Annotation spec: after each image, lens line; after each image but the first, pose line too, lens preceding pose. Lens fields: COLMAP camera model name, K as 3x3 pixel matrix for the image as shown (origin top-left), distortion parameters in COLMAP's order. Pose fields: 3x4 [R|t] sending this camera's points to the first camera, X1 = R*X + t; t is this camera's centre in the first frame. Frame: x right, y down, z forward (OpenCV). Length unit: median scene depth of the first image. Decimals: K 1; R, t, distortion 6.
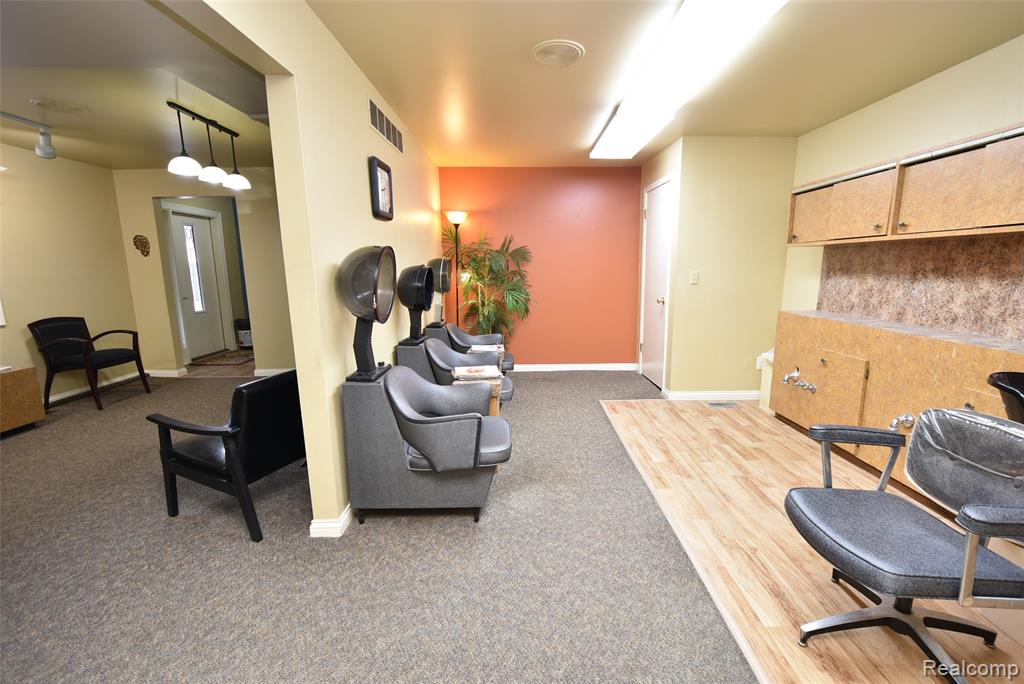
lens RADIAL K [[447.2, 0, 525.2], [0, 447.2, 348.8], [0, 0, 1]] dist [0.000353, -0.005339]
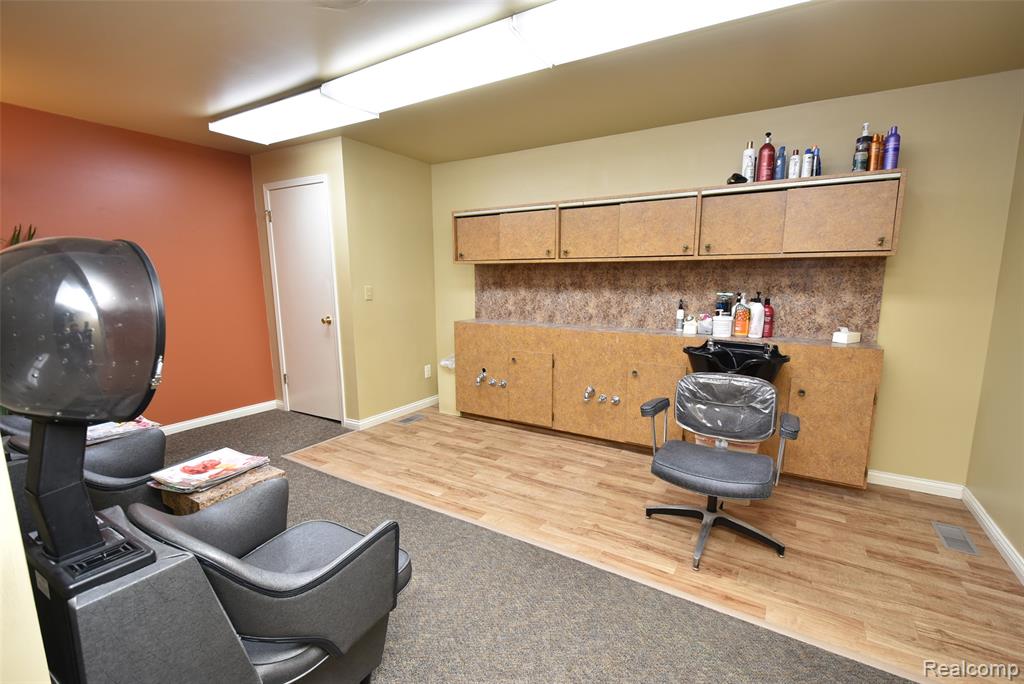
lens RADIAL K [[447.2, 0, 524.6], [0, 447.2, 350.1], [0, 0, 1]] dist [0.000353, -0.005339]
pose [[0.522161, -0.130196, 0.842851, -0.302991], [0.150259, 0.986863, 0.059354, -0.059204], [-0.839506, 0.095654, 0.534864, 0.294735]]
